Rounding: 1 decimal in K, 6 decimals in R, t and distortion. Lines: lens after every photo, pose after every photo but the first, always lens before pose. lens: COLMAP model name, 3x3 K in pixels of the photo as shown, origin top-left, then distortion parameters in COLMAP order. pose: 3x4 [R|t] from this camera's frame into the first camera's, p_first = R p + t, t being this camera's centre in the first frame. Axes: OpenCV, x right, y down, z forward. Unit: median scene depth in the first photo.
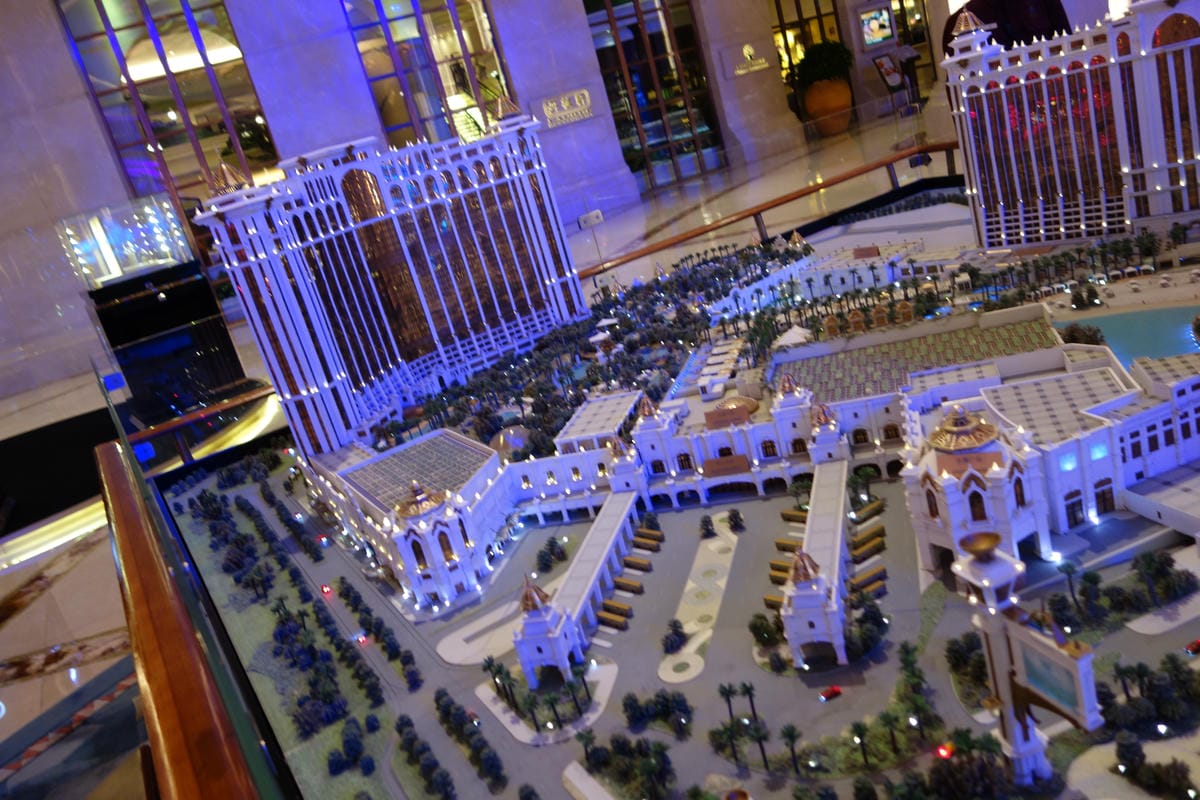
lens RADIAL K [[951.6, 0, 599.2], [0, 951.6, 401.6], [0, 0, 1]] dist [0.009575, -0.004896]
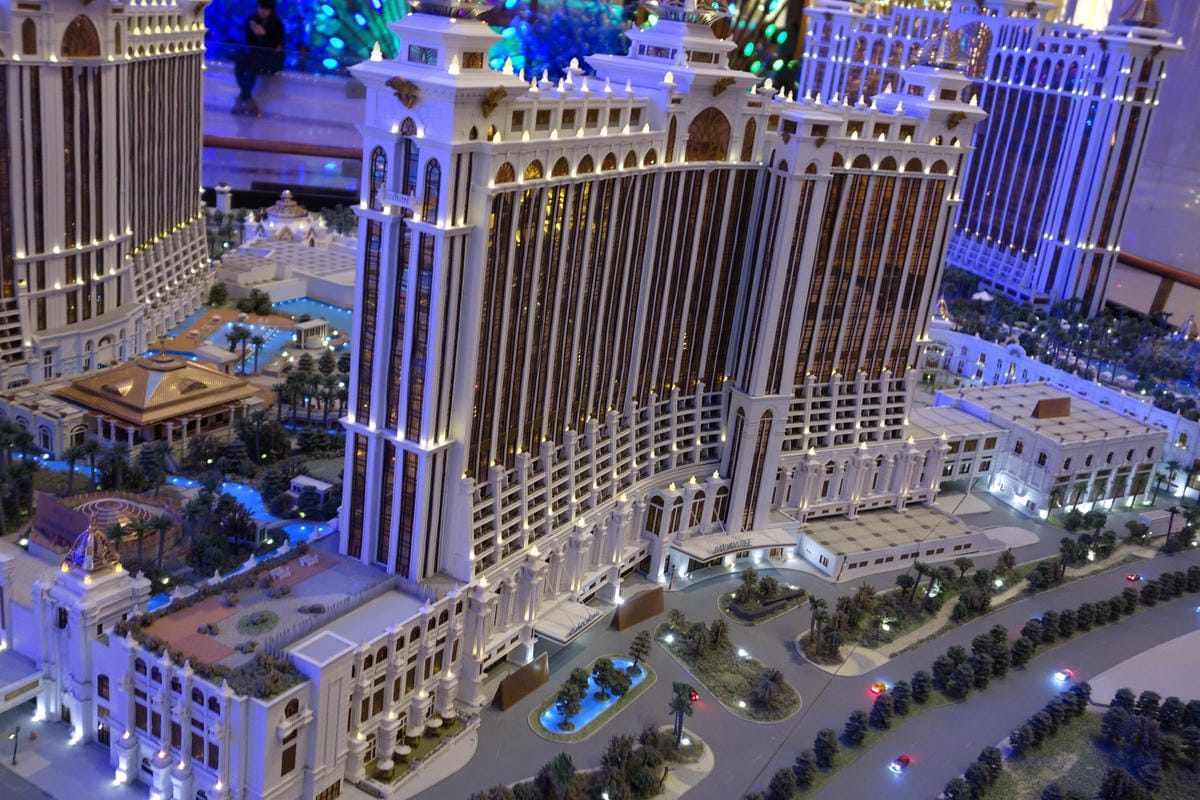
lens RADIAL K [[1172.7, 0, 598.2], [0, 1172.7, 397.9], [0, 0, 1]] dist [0.011985, 0.000000]
pose [[-0.266779, 0.521079, -0.810744, 1.113242], [-0.318707, 0.746204, 0.584470, -0.586726], [0.909535, 0.414314, -0.033000, 0.927889]]
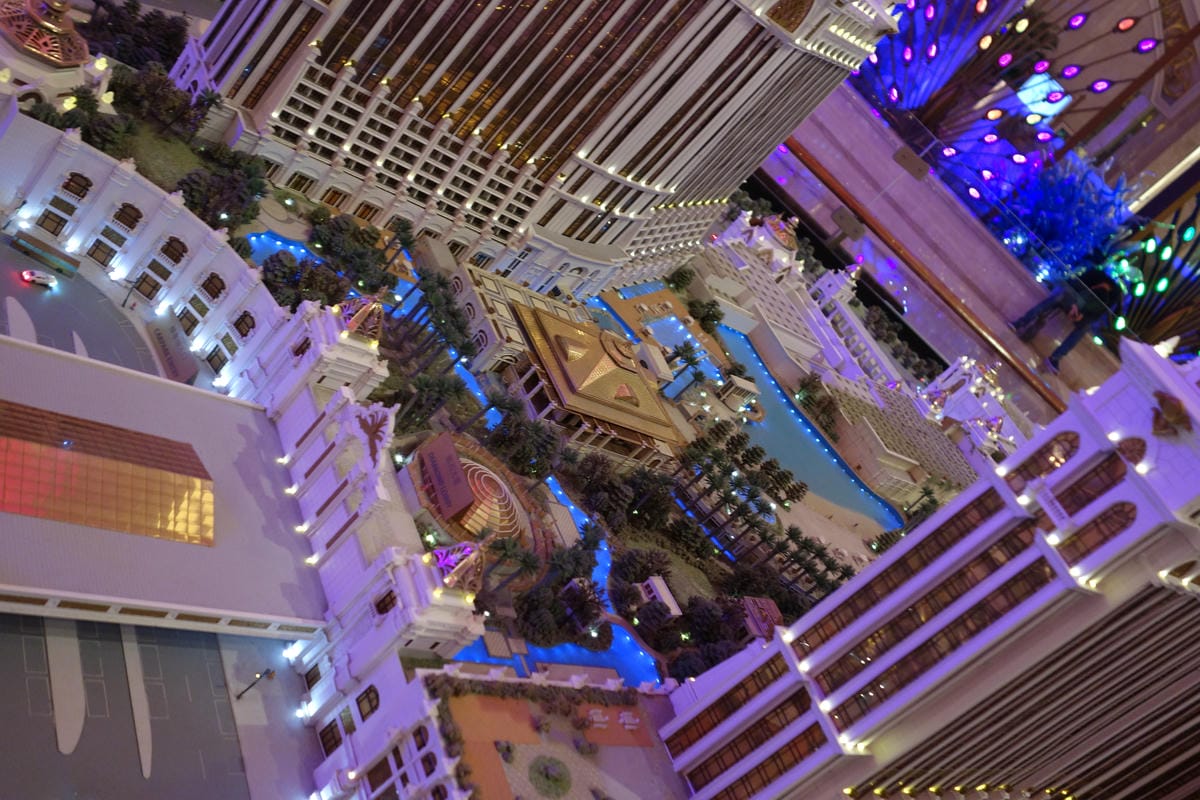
lens RADIAL K [[1172.7, 0, 597.7], [0, 1172.7, 405.3], [0, 0, 1]] dist [0.011985, 0.000000]
pose [[-0.687876, 0.157618, -0.708508, 1.058083], [-0.618647, 0.383202, 0.685881, -0.521000], [0.379608, 0.910117, -0.166085, 0.793912]]
